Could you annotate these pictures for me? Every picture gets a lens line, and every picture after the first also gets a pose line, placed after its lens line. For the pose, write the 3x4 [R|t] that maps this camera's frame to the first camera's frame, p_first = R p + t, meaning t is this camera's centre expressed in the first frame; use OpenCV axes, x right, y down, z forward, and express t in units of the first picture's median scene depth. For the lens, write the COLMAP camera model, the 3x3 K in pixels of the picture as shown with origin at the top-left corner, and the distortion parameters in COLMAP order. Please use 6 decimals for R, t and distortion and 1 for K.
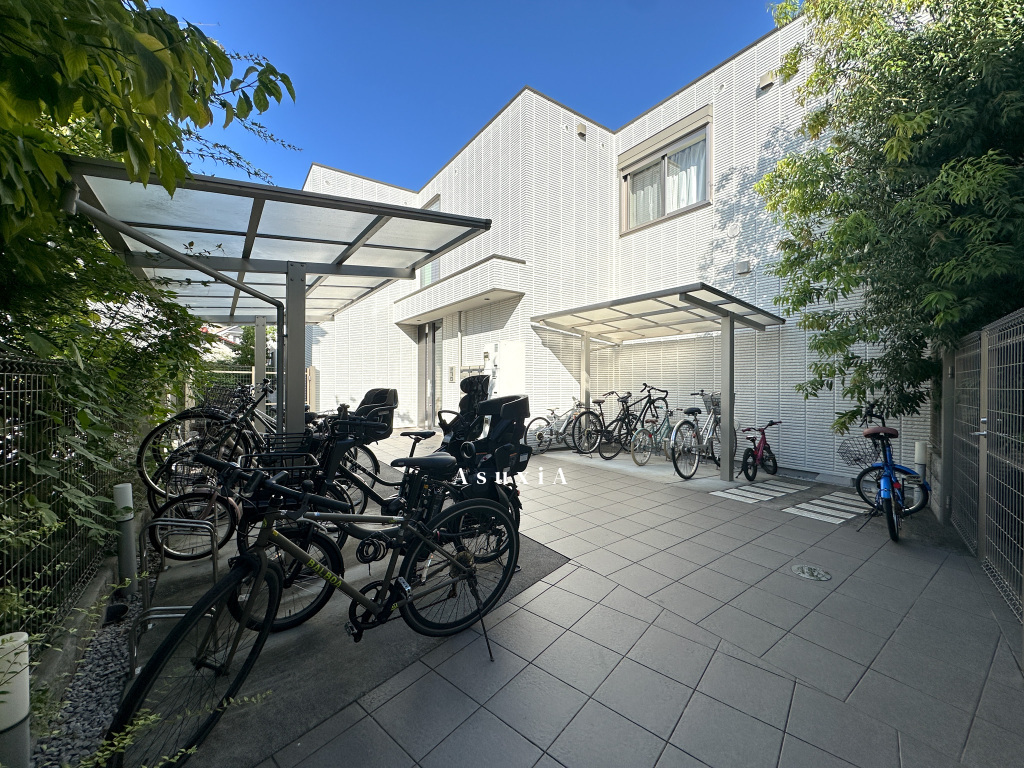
lens RADIAL K [[413.2, 0, 514.3], [0, 413.2, 381.5], [0, 0, 1]] dist [-0.004034, 0.001624]
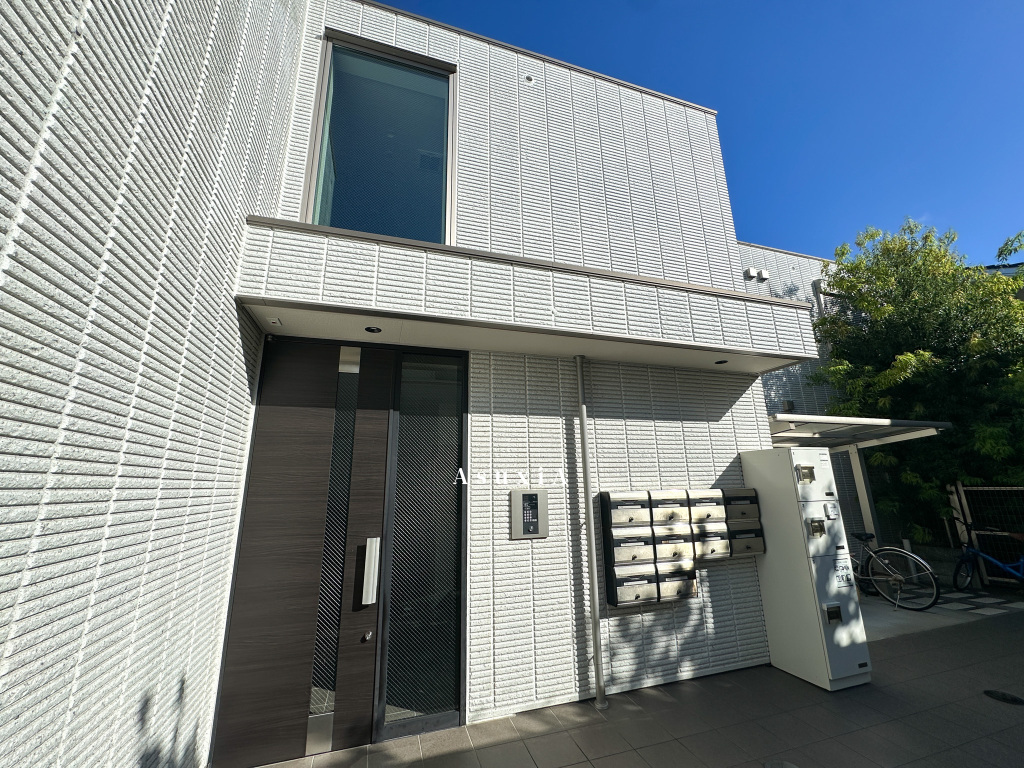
lens RADIAL K [[413.2, 0, 513.0], [0, 413.2, 380.6], [0, 0, 1]] dist [-0.004034, 0.001624]
pose [[0.287242, 0.232447, 0.929226, -0.706412], [0.023789, 0.968078, -0.249520, -0.055100], [-0.957563, 0.093778, 0.272542, 1.242589]]
